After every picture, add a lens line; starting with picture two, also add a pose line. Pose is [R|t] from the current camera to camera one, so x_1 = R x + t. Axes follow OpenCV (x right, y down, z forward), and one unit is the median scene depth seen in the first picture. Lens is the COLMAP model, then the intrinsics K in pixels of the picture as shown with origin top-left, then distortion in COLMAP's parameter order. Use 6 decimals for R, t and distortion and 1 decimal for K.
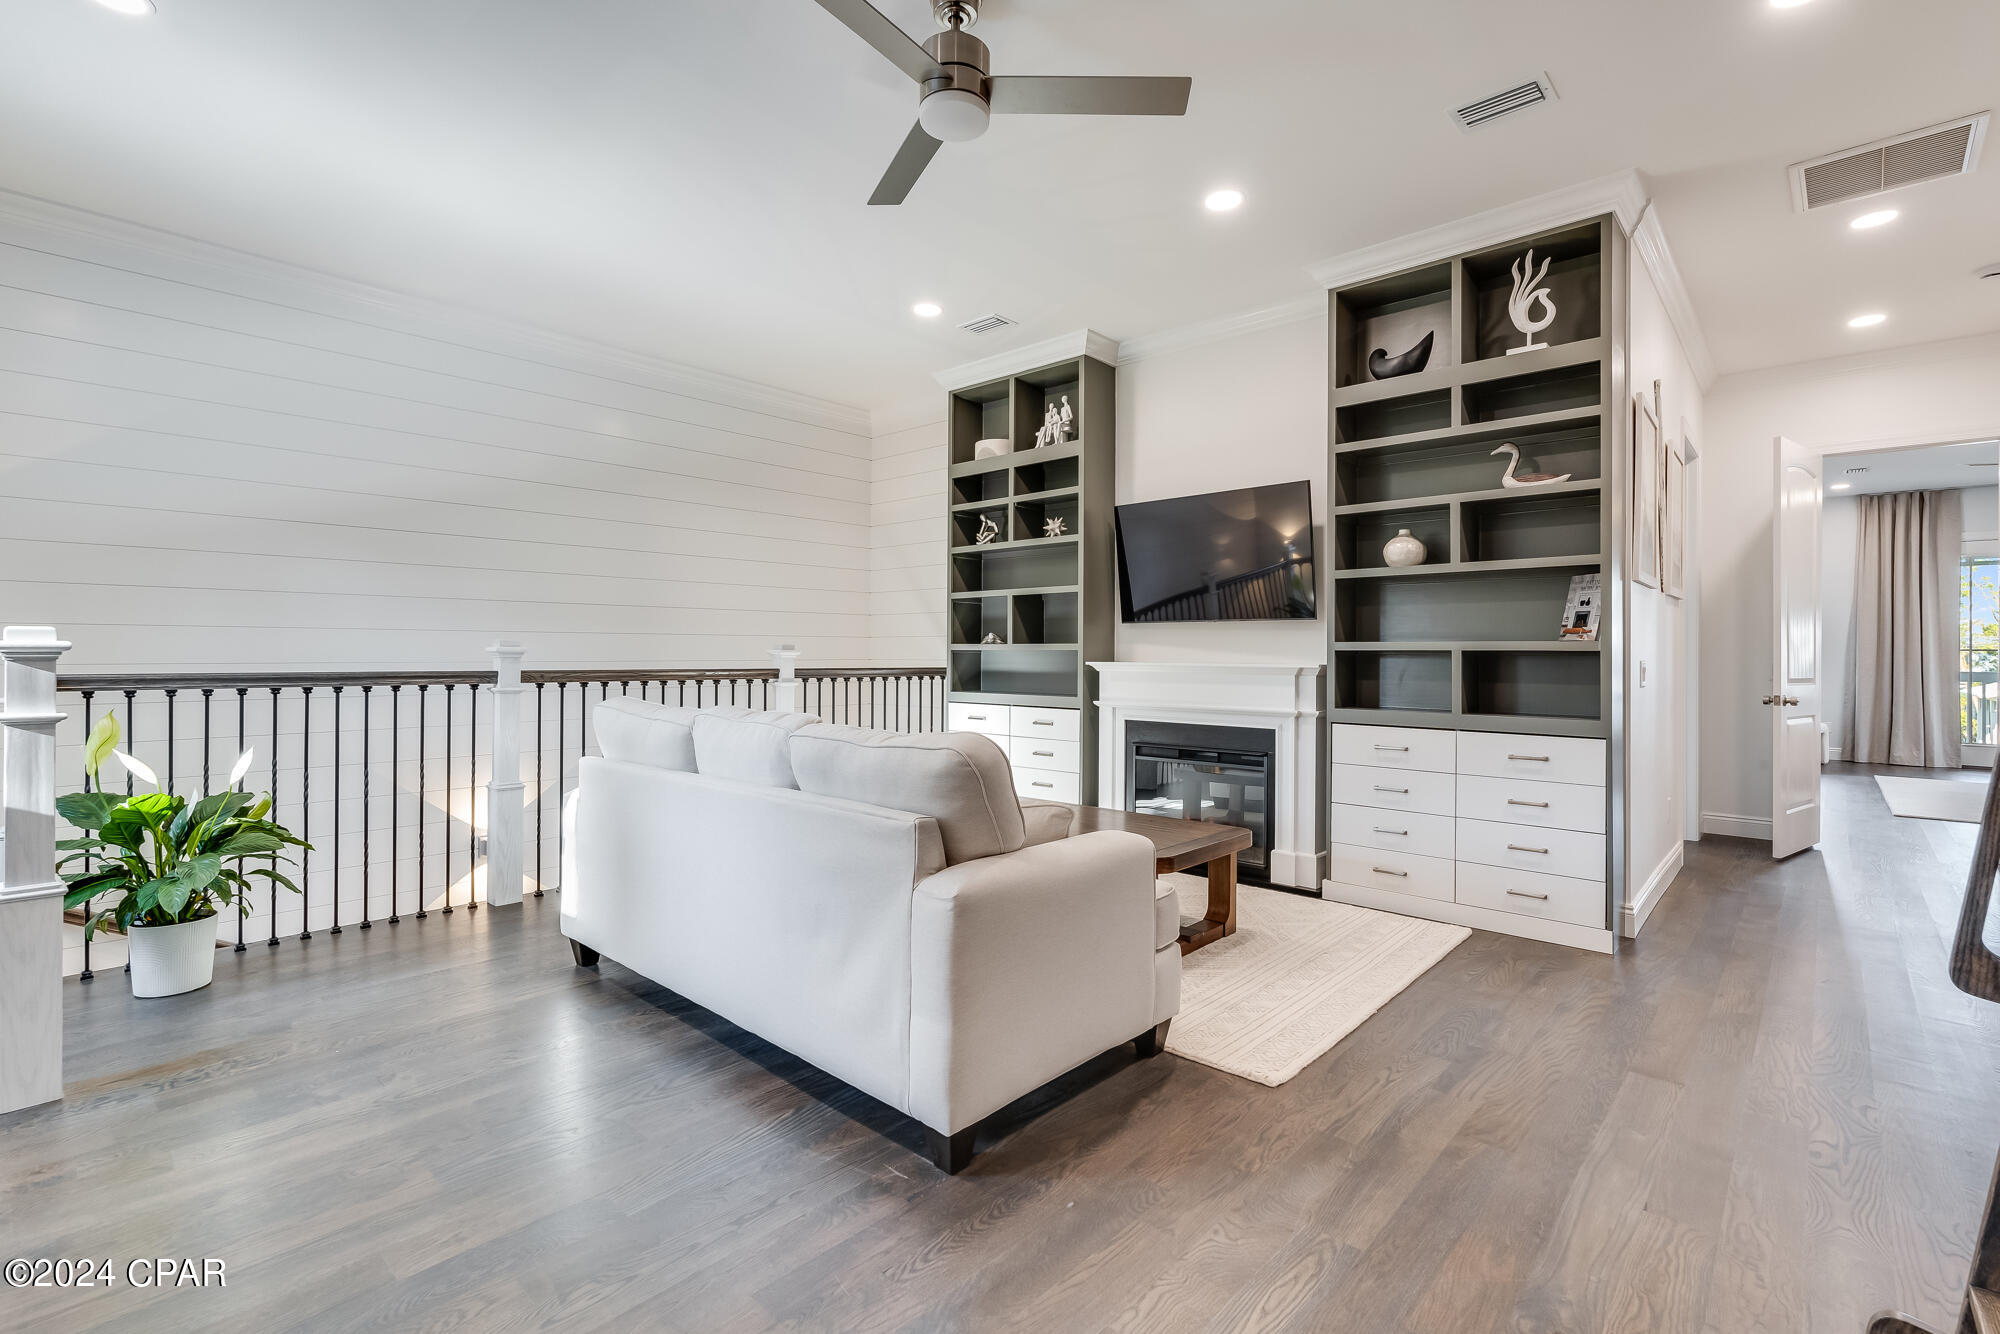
lens RADIAL K [[895.9, 0, 1007.5], [0, 895.9, 661.6], [0, 0, 1]] dist [-0.003033, -0.000696]
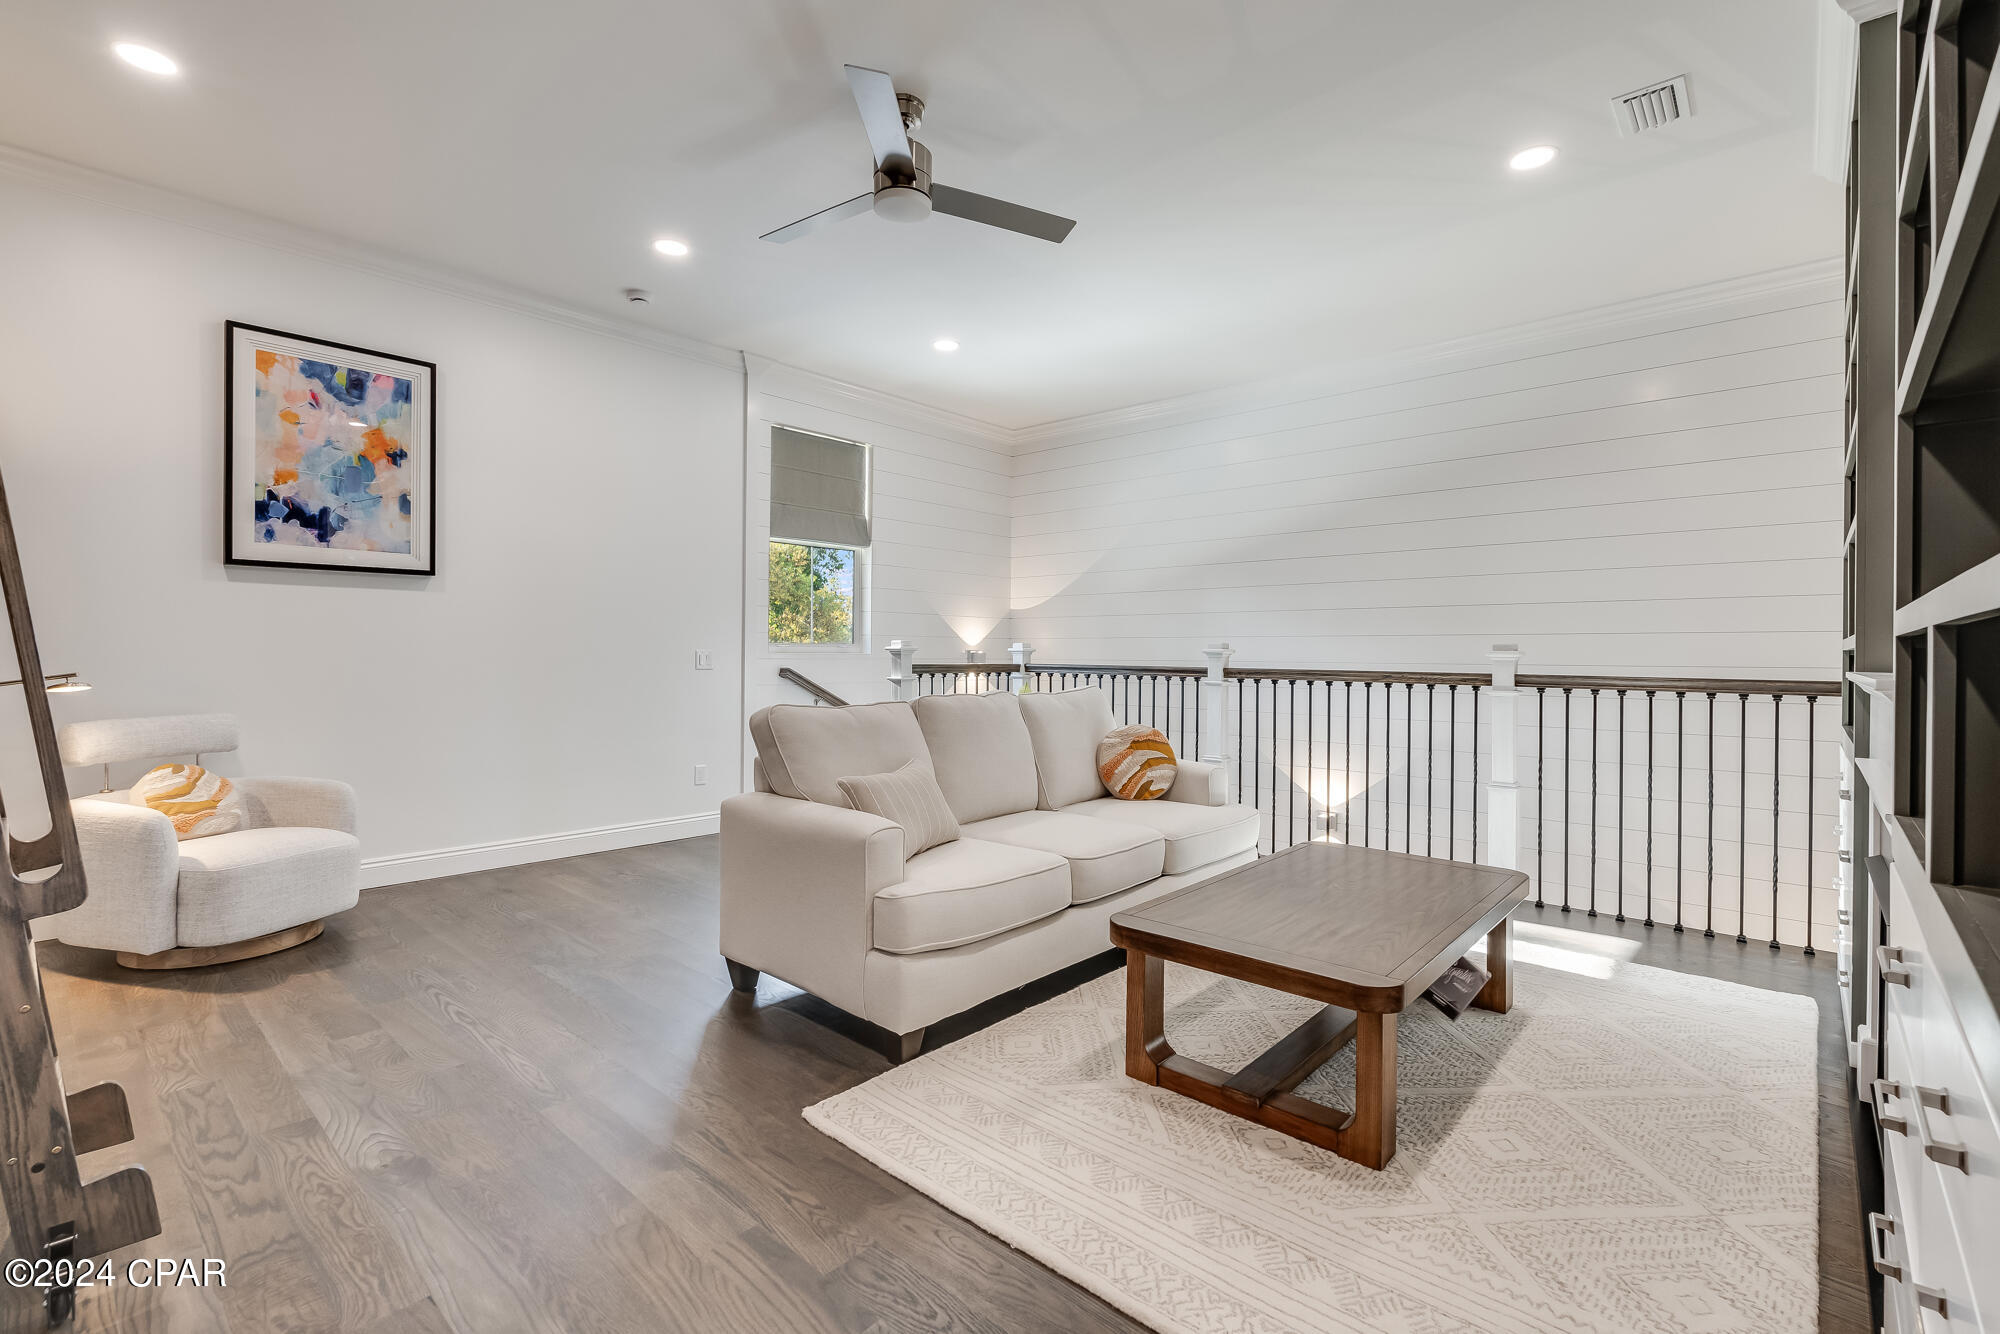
lens RADIAL K [[895.9, 0, 1007.5], [0, 895.9, 661.6], [0, 0, 1]] dist [-0.003033, -0.000696]
pose [[0.010372, 0.006671, -0.999924, 0.745517], [-0.016107, 0.999849, 0.006503, -0.001979], [0.999816, 0.016039, 0.010478, 0.729485]]
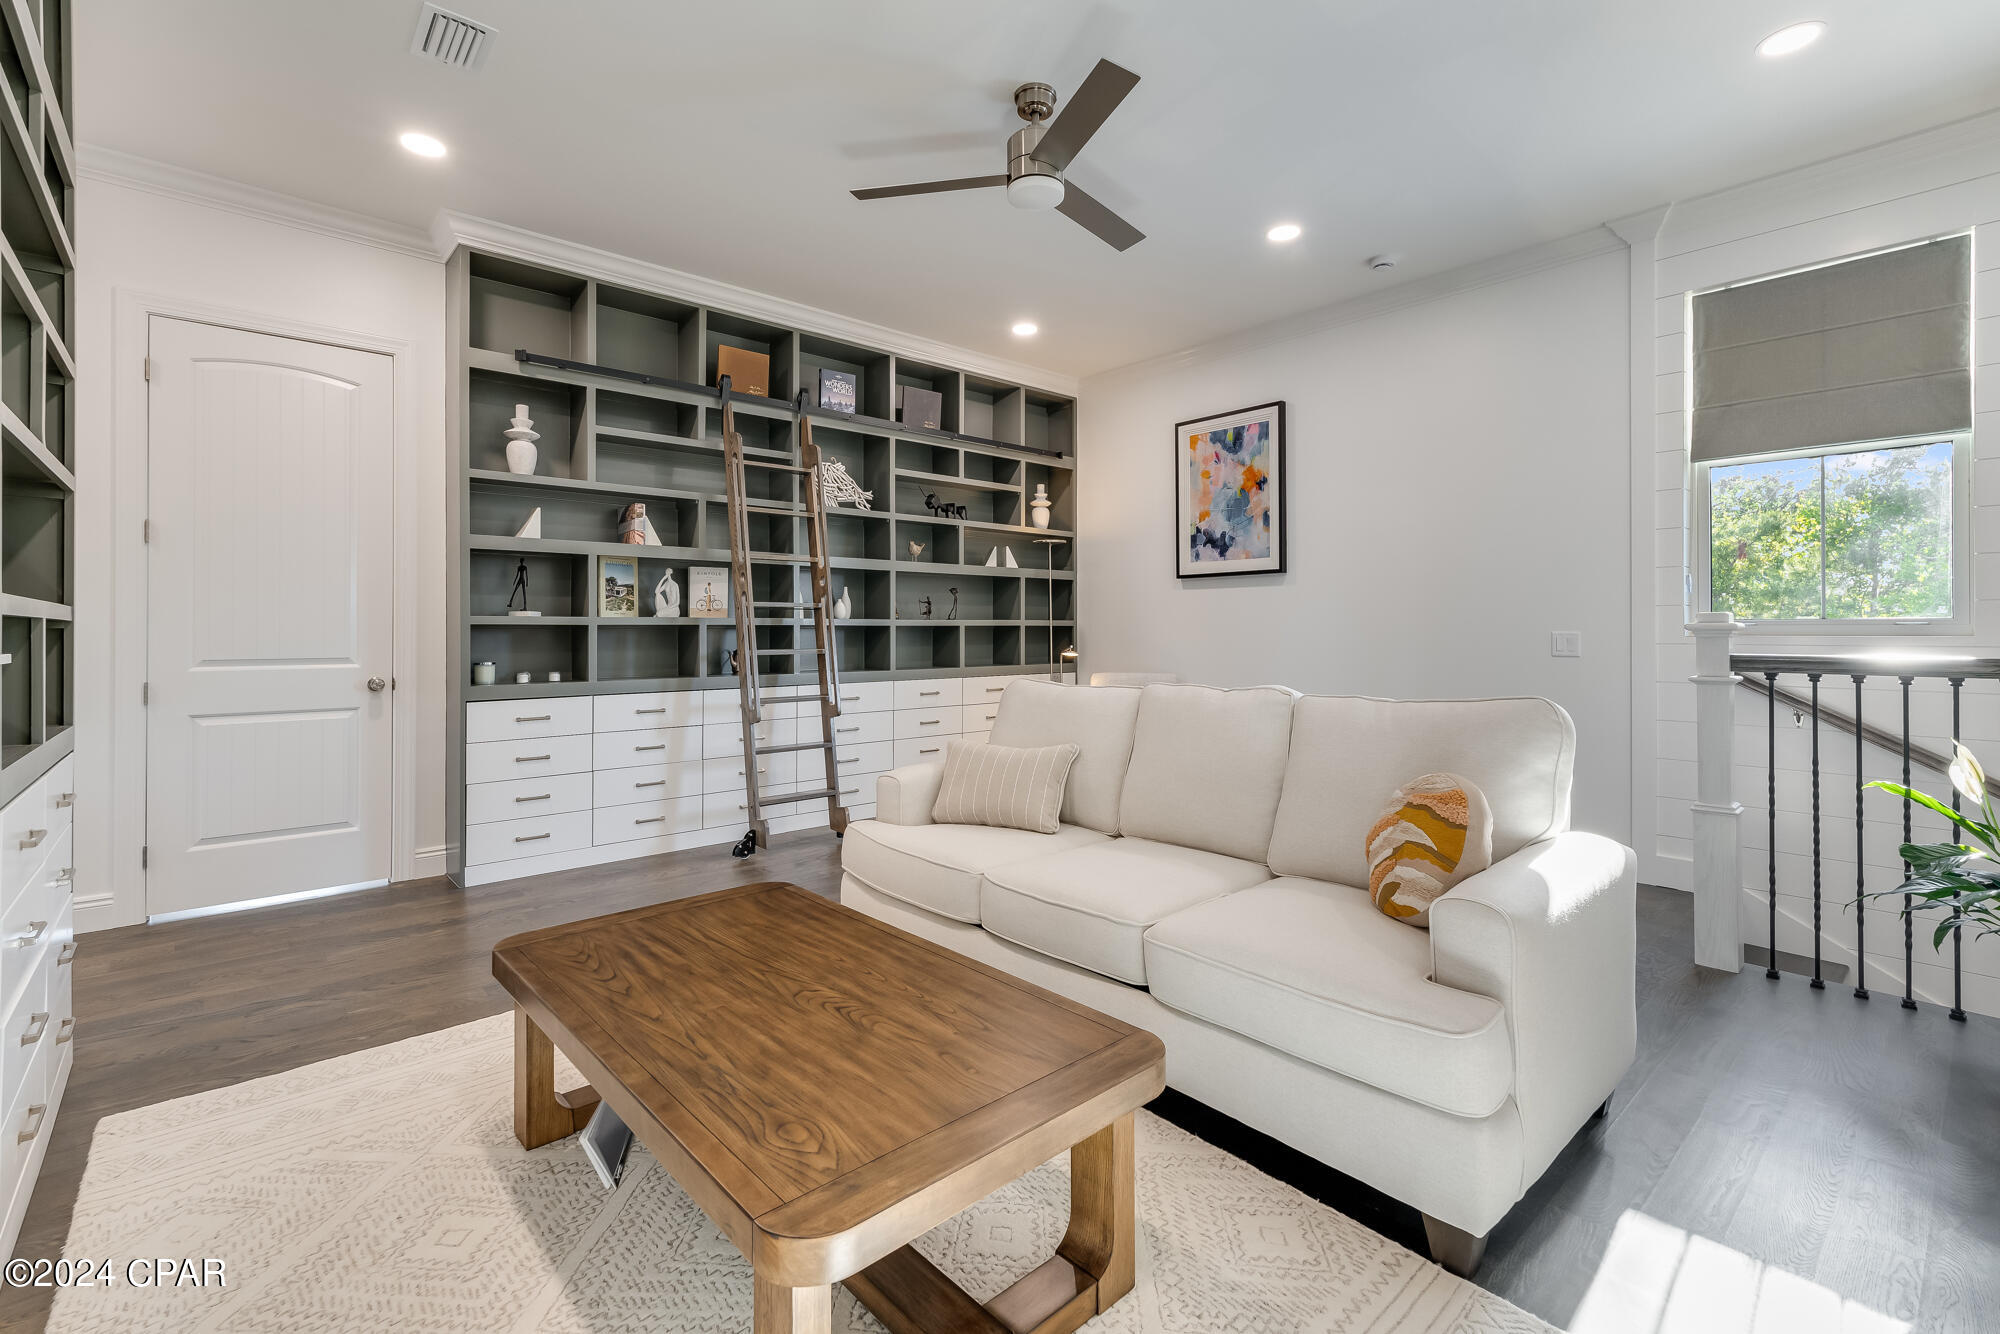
lens RADIAL K [[887.9, 0, 1004.7], [0, 887.9, 646.7], [0, 0, 1]] dist [-0.003042, -0.000440]
pose [[-0.995136, -0.005801, 0.098339, -0.092270], [-0.003177, 0.999635, 0.026821, -0.011751], [-0.098459, 0.026379, -0.994791, 1.430947]]
